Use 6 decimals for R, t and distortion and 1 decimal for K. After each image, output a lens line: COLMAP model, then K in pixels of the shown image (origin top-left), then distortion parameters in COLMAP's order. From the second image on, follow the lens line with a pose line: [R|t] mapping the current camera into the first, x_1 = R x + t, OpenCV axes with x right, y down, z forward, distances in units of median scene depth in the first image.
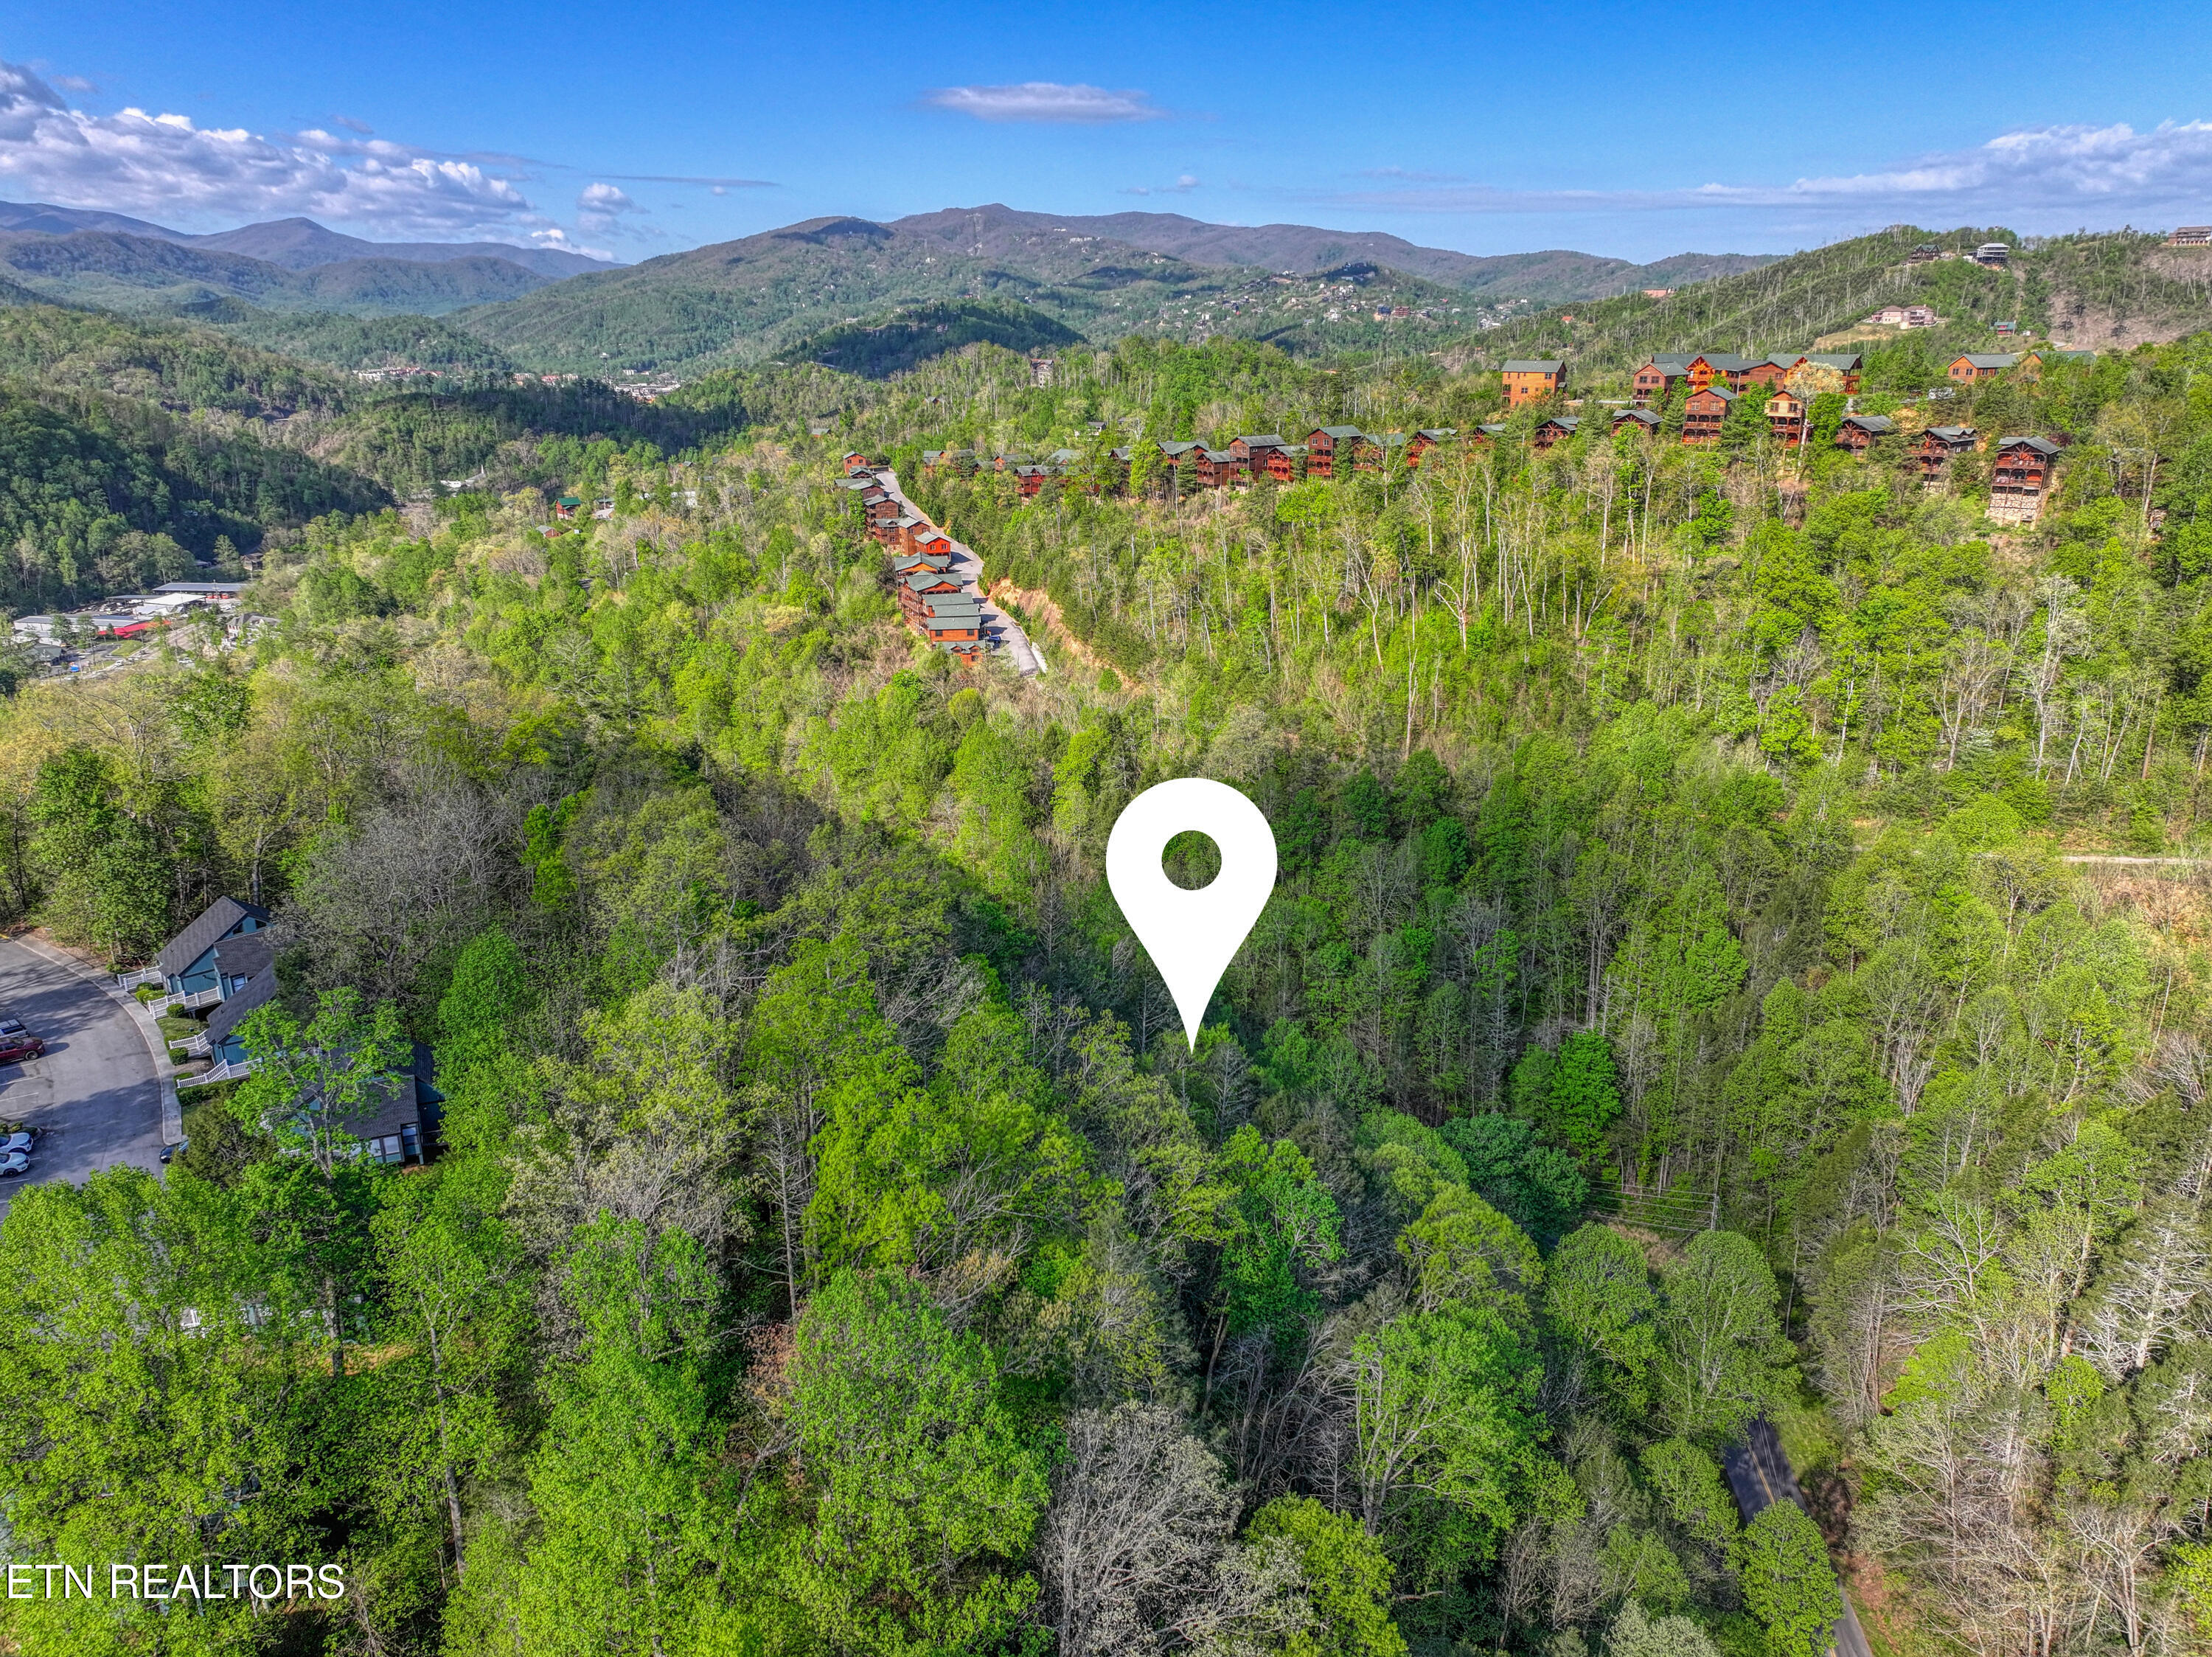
lens RADIAL K [[1549.9, 0, 1109.3], [0, 1549.9, 831.6], [0, 0, 1]] dist [-0.006705, 0.026293]
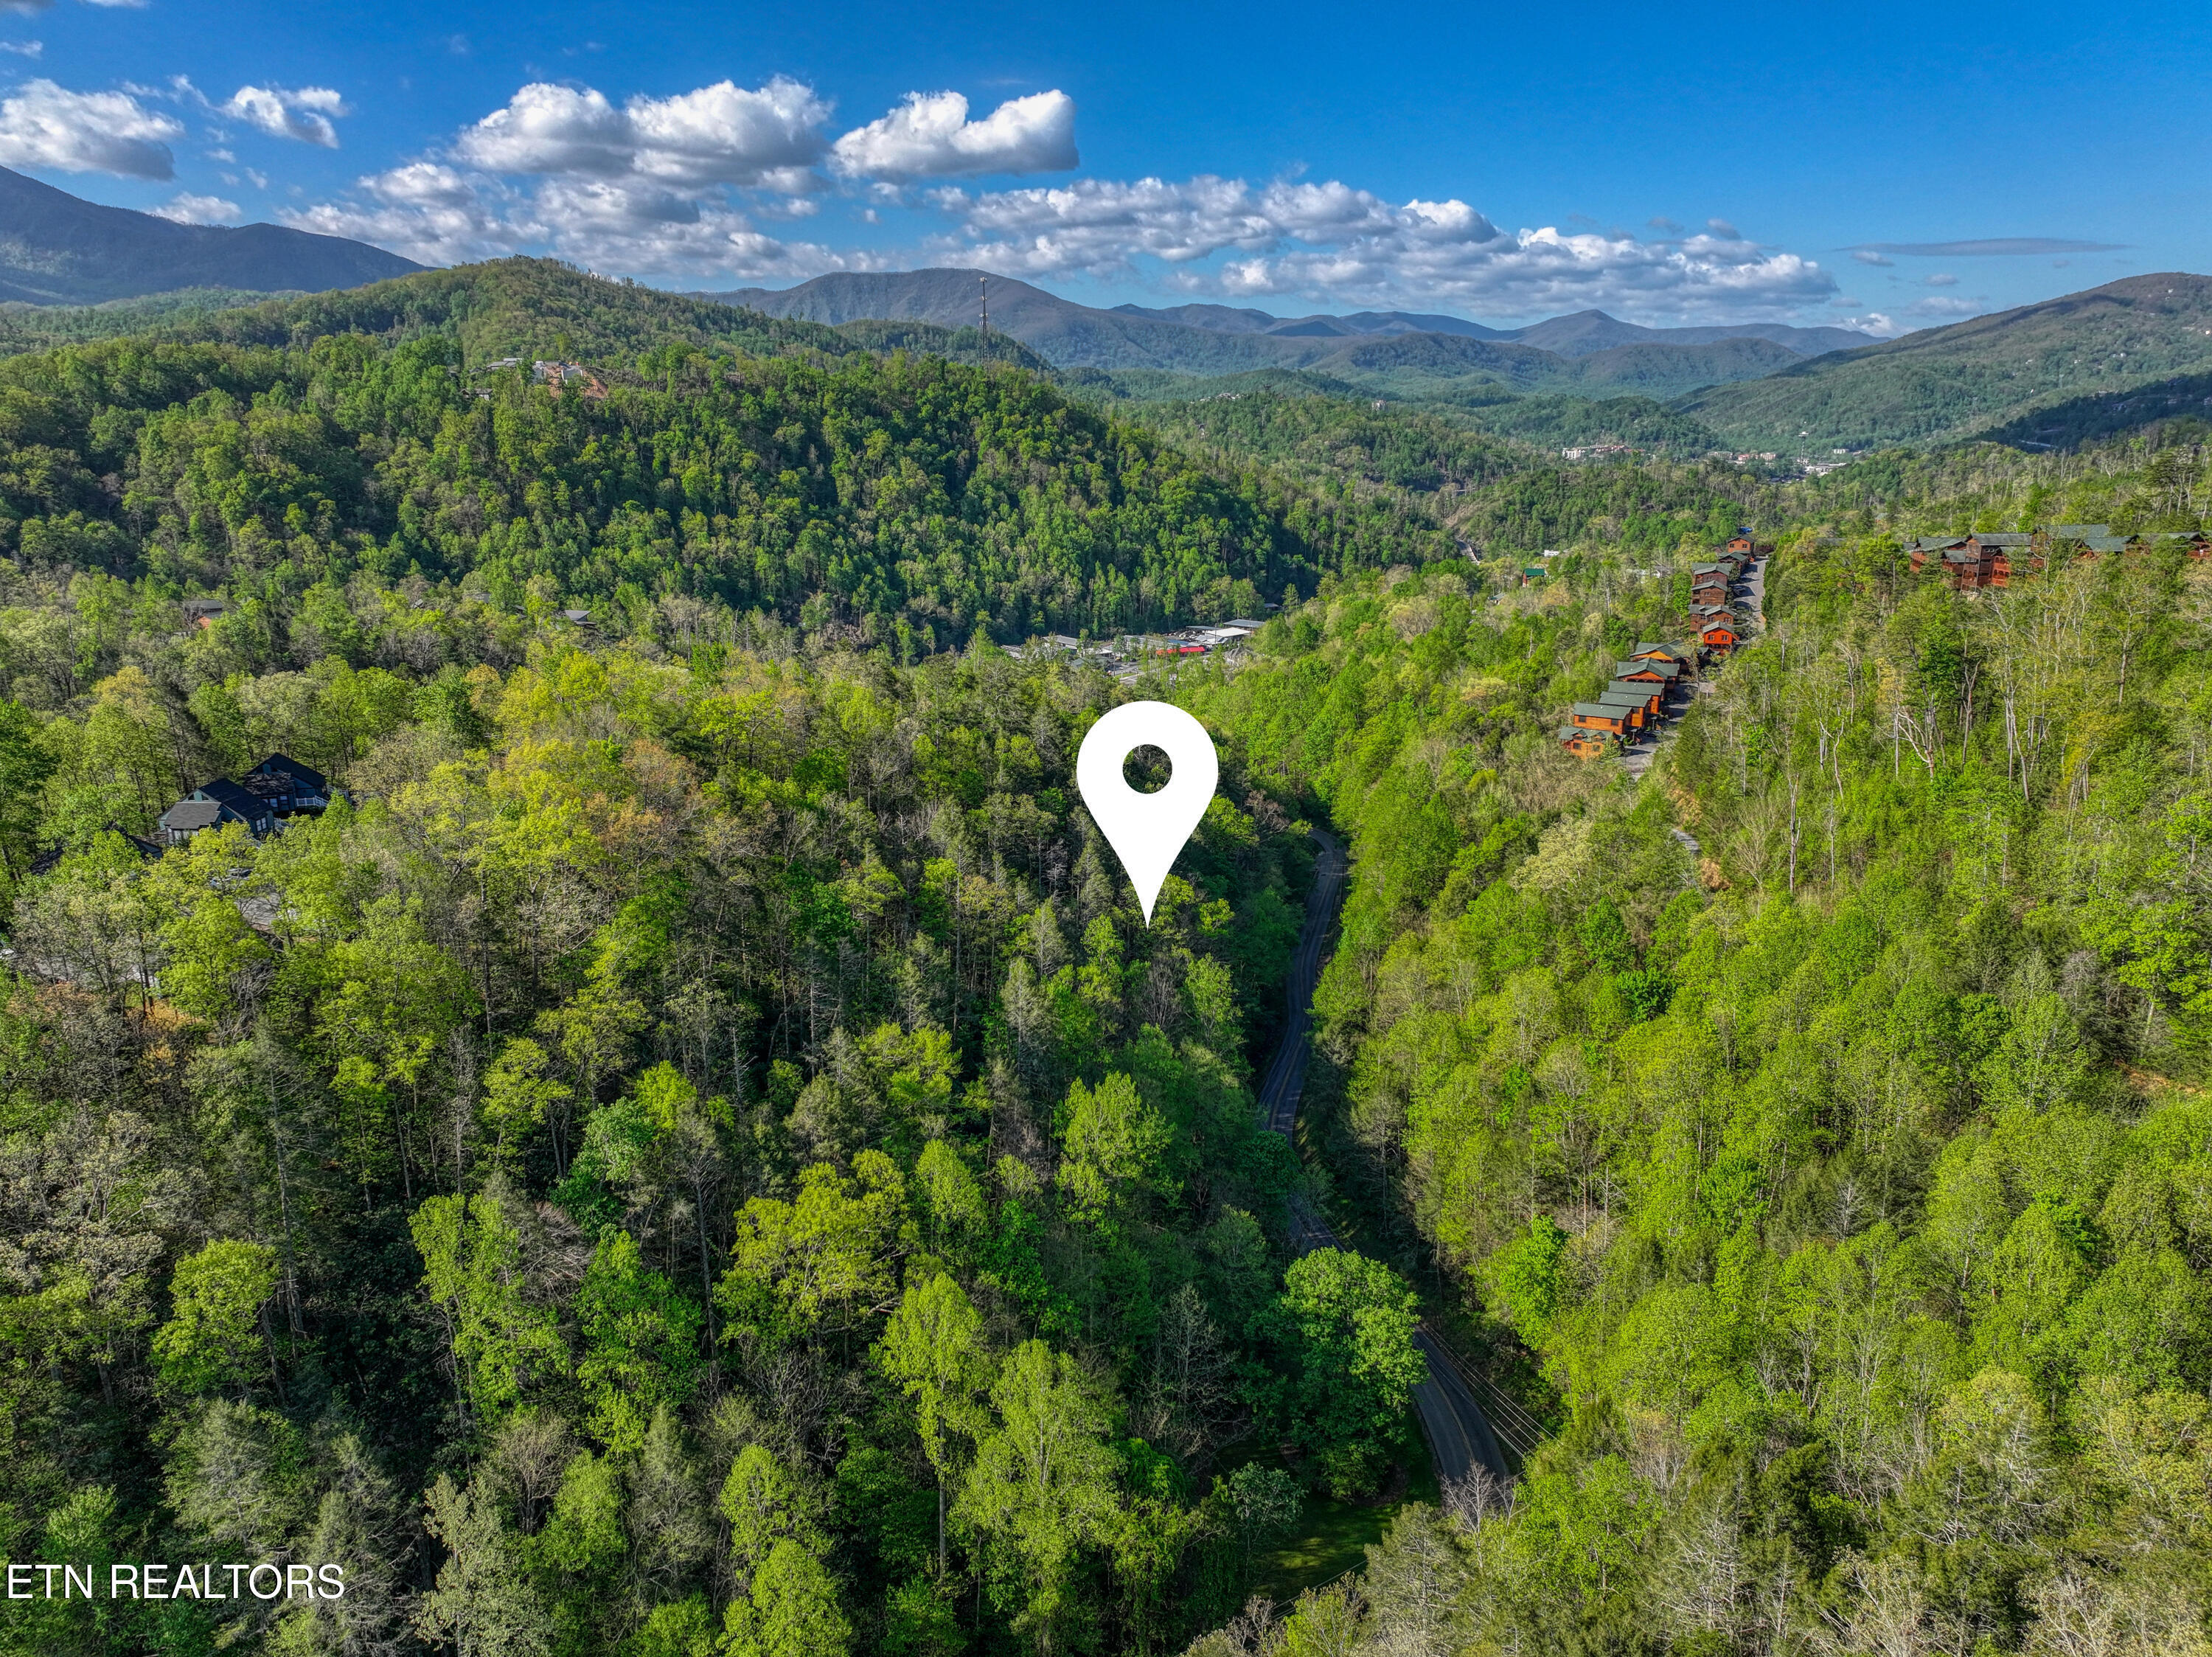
lens RADIAL K [[1549.9, 0, 1107.6], [0, 1549.9, 830.2], [0, 0, 1]] dist [-0.006705, 0.026293]
pose [[0.730894, 0.170596, -0.660826, 0.127549], [-0.201852, 0.978972, 0.029472, -0.011602], [0.651958, 0.111849, 0.749960, 0.035056]]
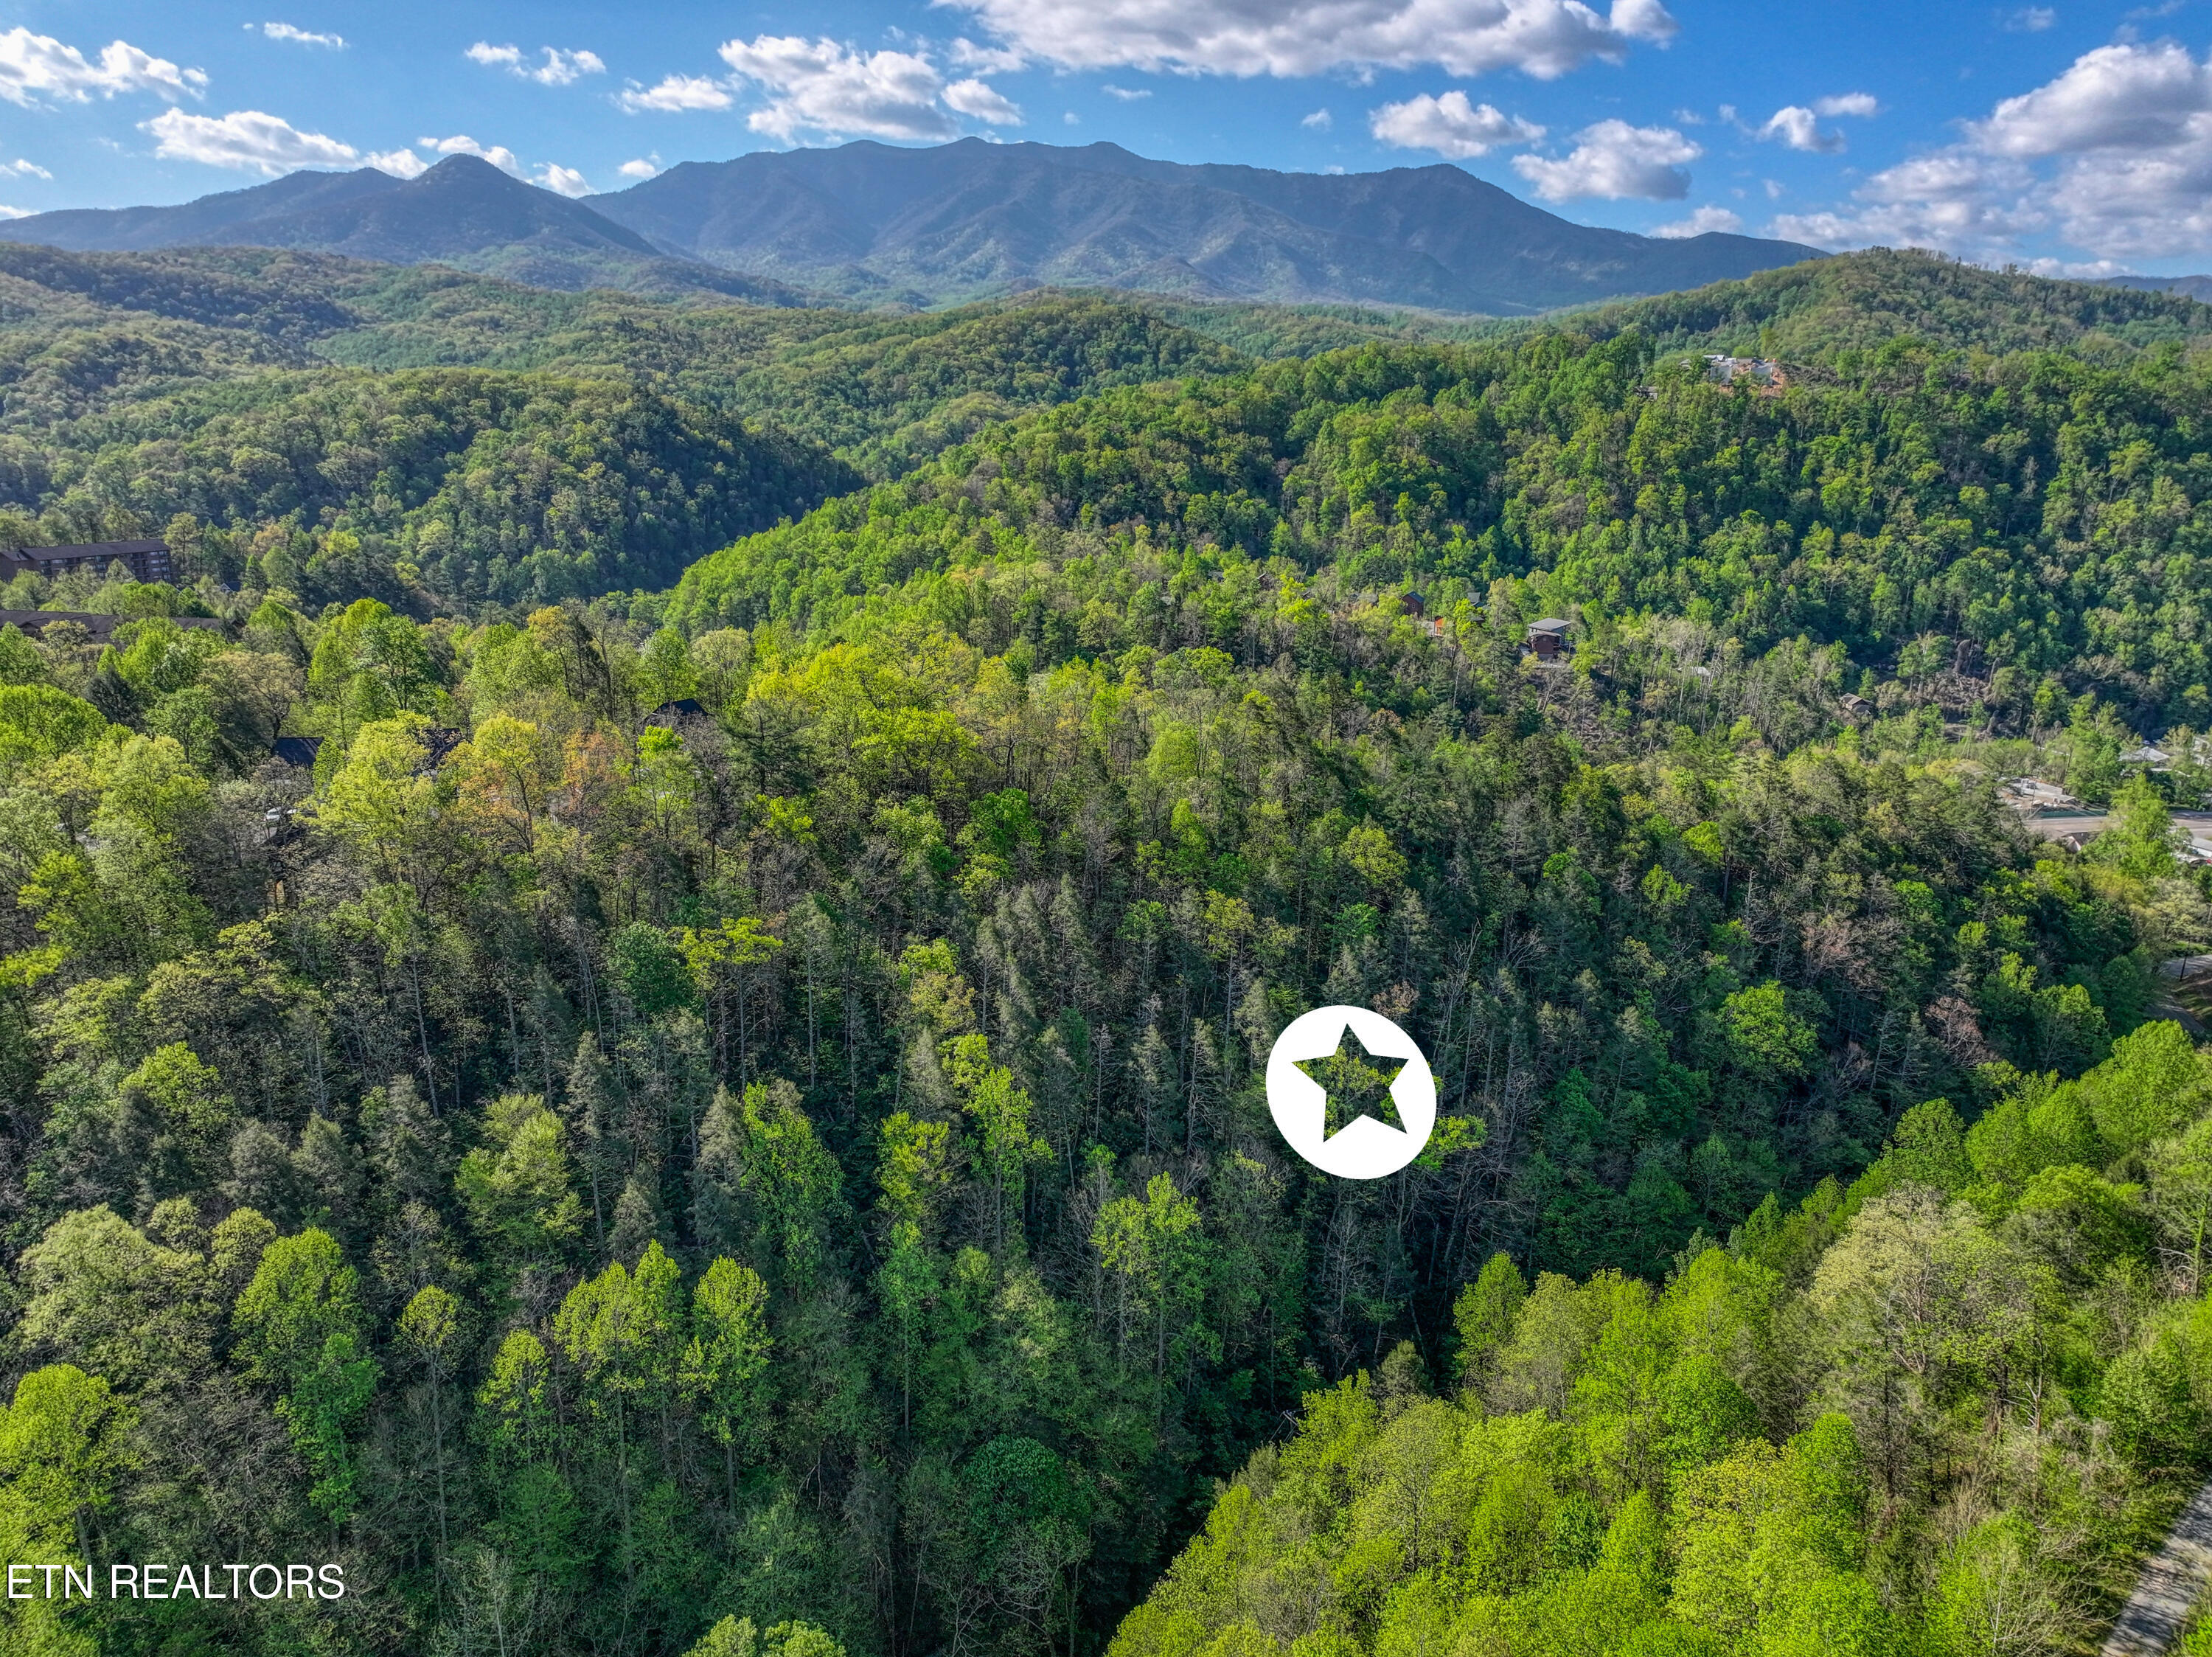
lens RADIAL K [[1549.9, 0, 1113.7], [0, 1549.9, 822.8], [0, 0, 1]] dist [-0.006705, 0.026293]
pose [[-0.021940, 0.255757, -0.966492, 0.137490], [-0.320318, 0.913965, 0.249128, -0.059855], [0.947056, 0.315050, 0.061871, 0.184945]]
